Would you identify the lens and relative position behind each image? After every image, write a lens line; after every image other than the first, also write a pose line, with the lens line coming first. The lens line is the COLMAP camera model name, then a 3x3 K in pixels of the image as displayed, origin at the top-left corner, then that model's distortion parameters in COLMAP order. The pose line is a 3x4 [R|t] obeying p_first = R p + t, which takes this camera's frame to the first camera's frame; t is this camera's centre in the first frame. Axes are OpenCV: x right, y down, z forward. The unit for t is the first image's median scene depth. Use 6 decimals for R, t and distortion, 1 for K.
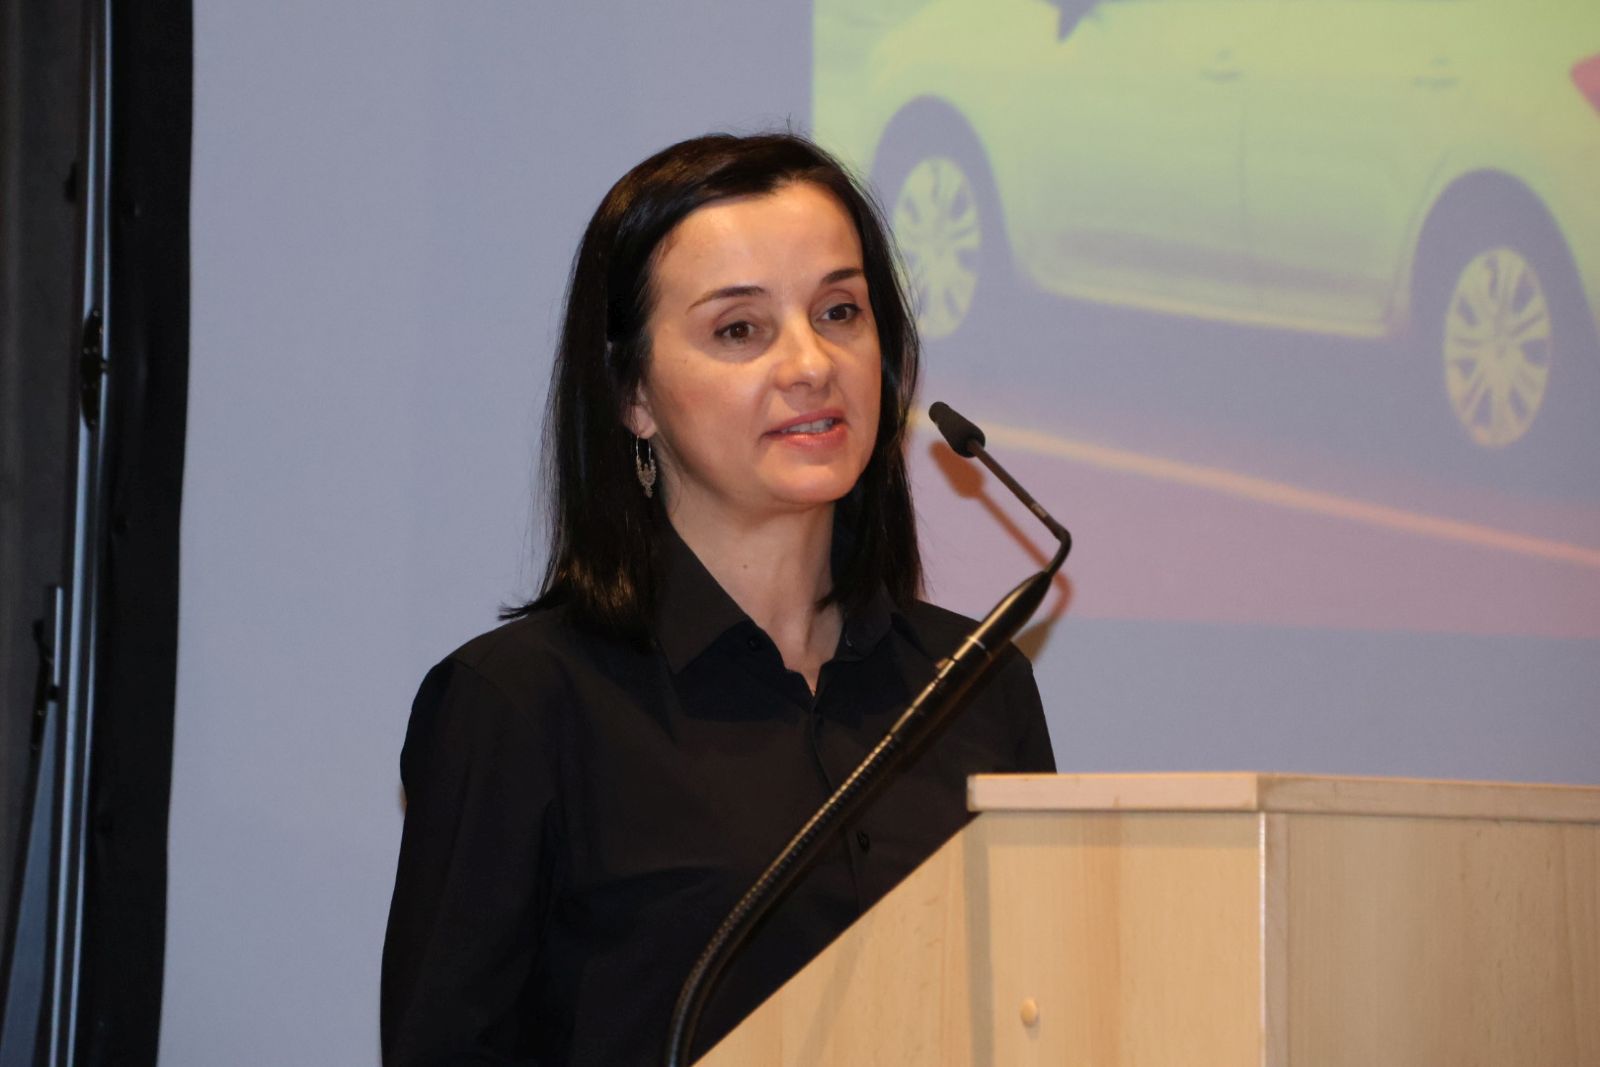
lens RADIAL K [[7624.0, 0, 776.7], [0, 7624.0, 426.6], [0, 0, 1]] dist [1.880185, 0.000000]
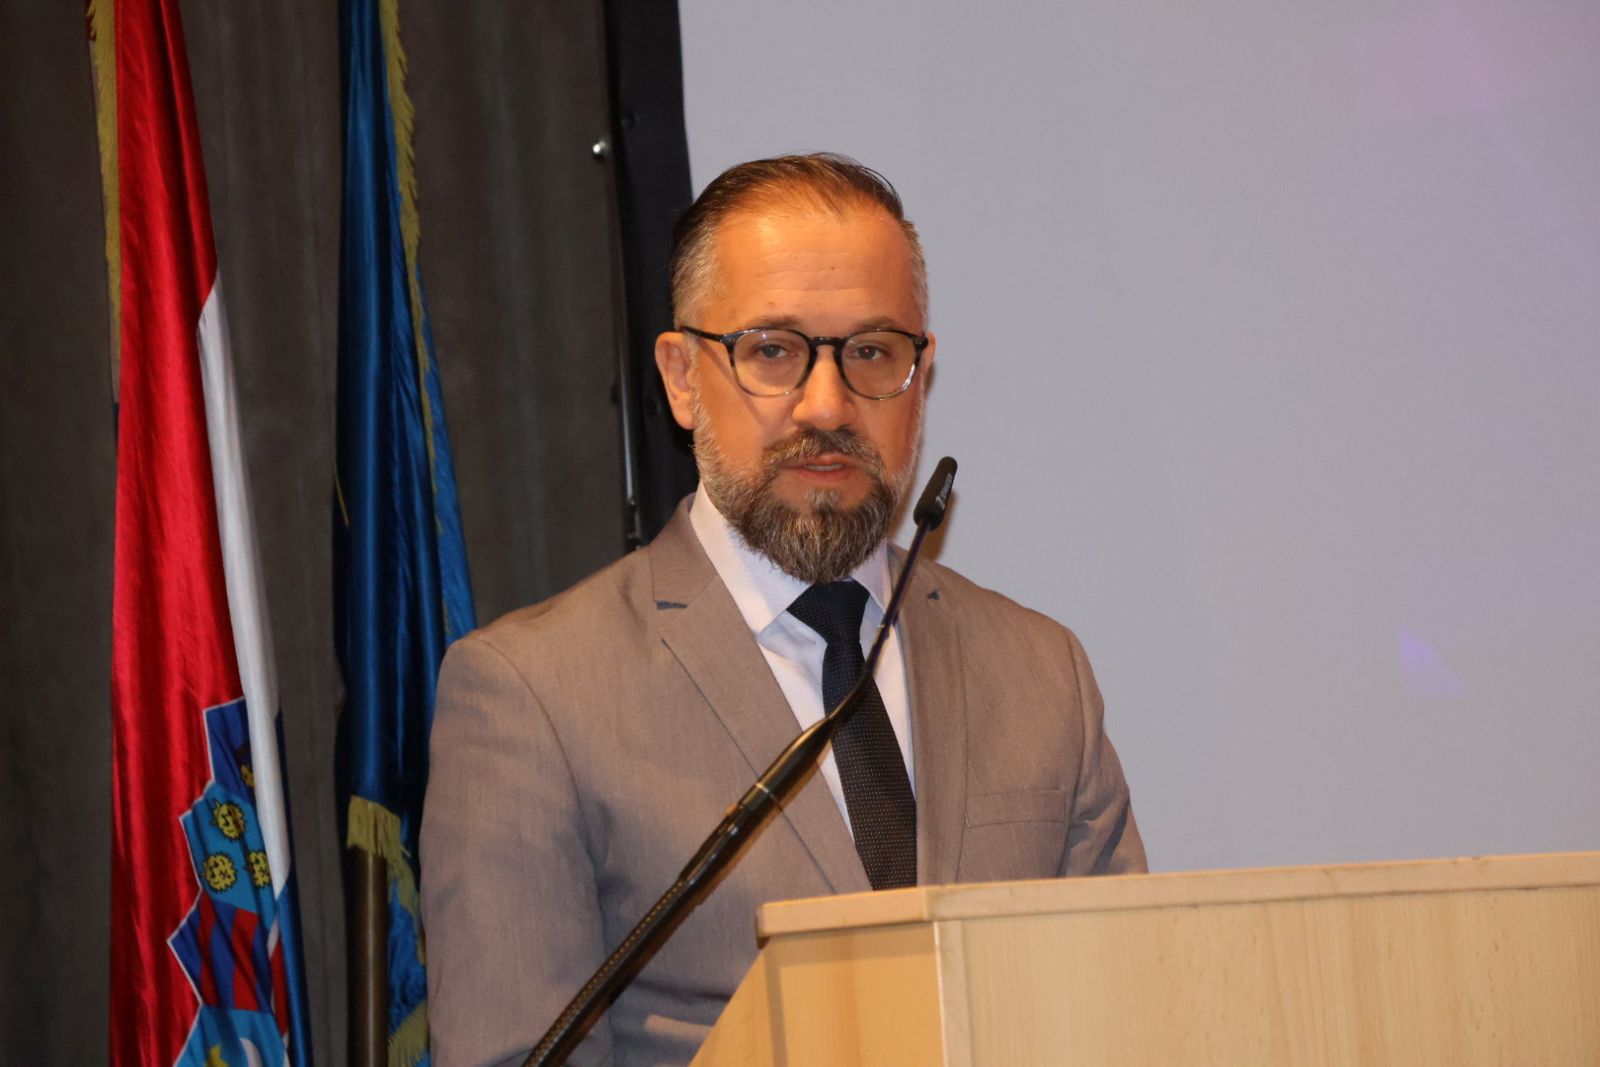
lens RADIAL K [[7624.0, 0, 799.1], [0, 7624.0, 529.1], [0, 0, 1]] dist [1.880185, 0.000000]
pose [[0.963082, -0.094002, -0.252263, 0.317464], [0.095758, 0.995390, -0.005336, -0.002931], [0.251602, -0.019017, 0.967644, -0.084816]]
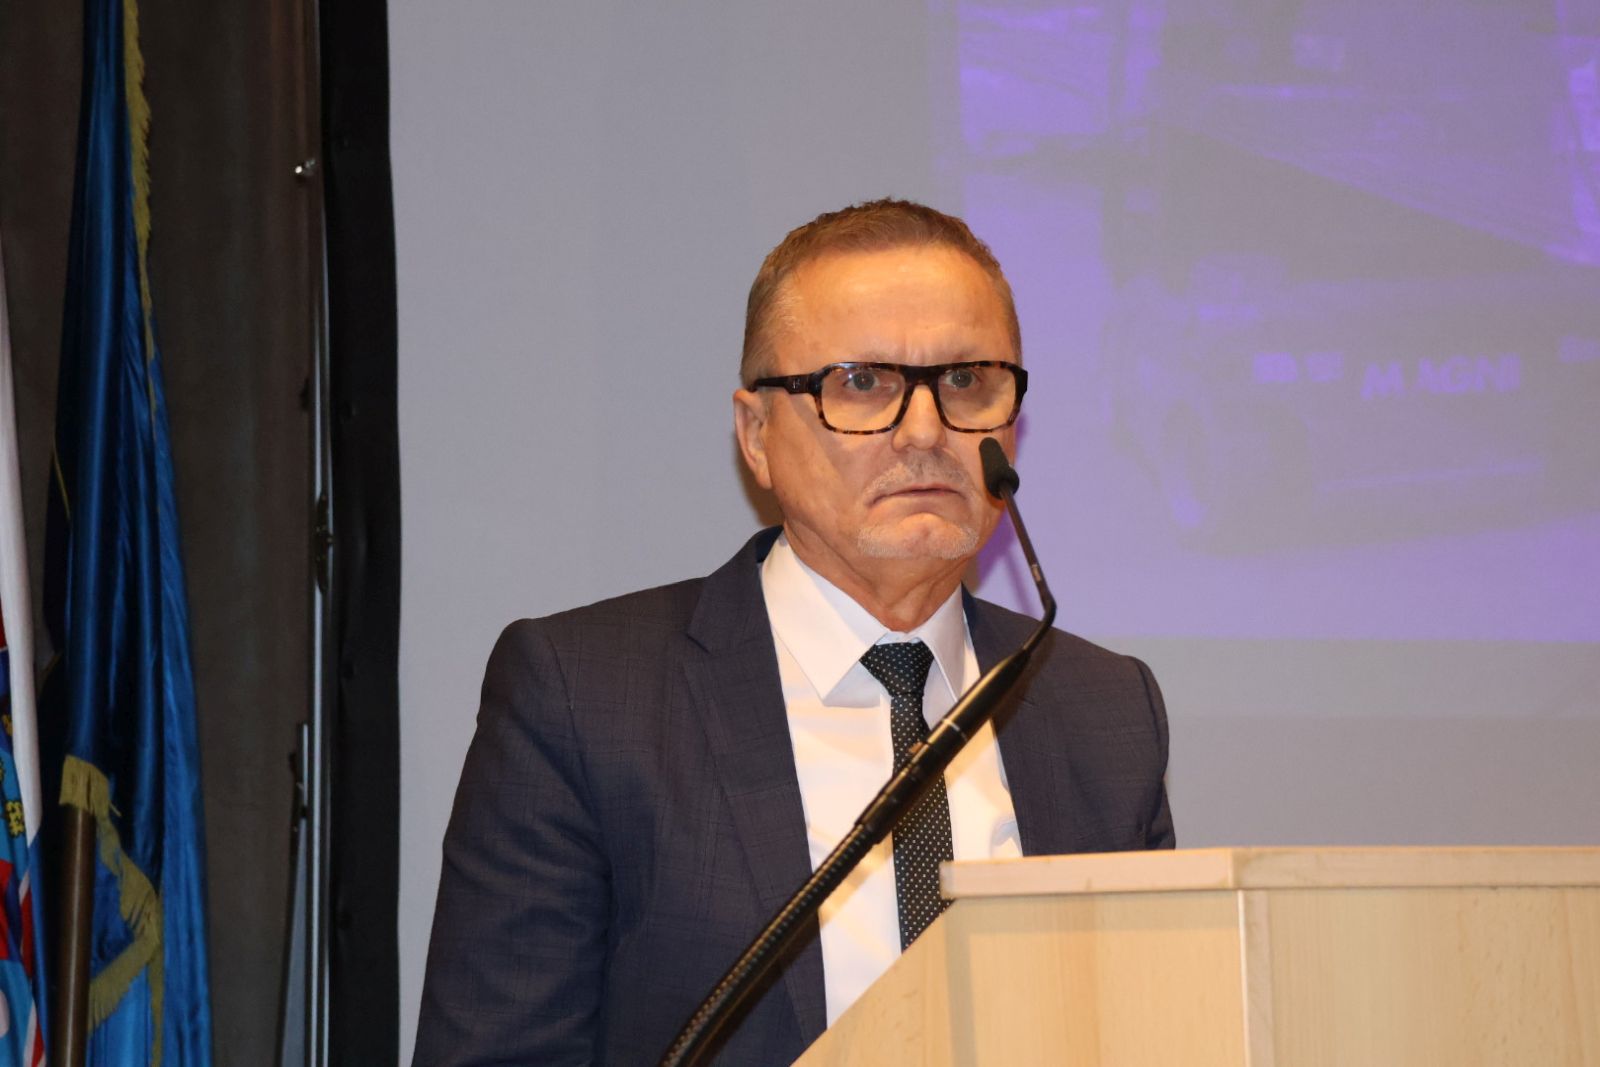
lens RADIAL K [[4688.4, 0, 799.4], [0, 4688.4, 537.0], [0, 0, 1]] dist [0.763464, 0.000000]
pose [[0.997544, -0.042705, -0.055524, 0.041561], [0.041508, 0.998884, -0.022526, 0.017233], [0.056424, 0.020166, 0.998203, 0.406104]]
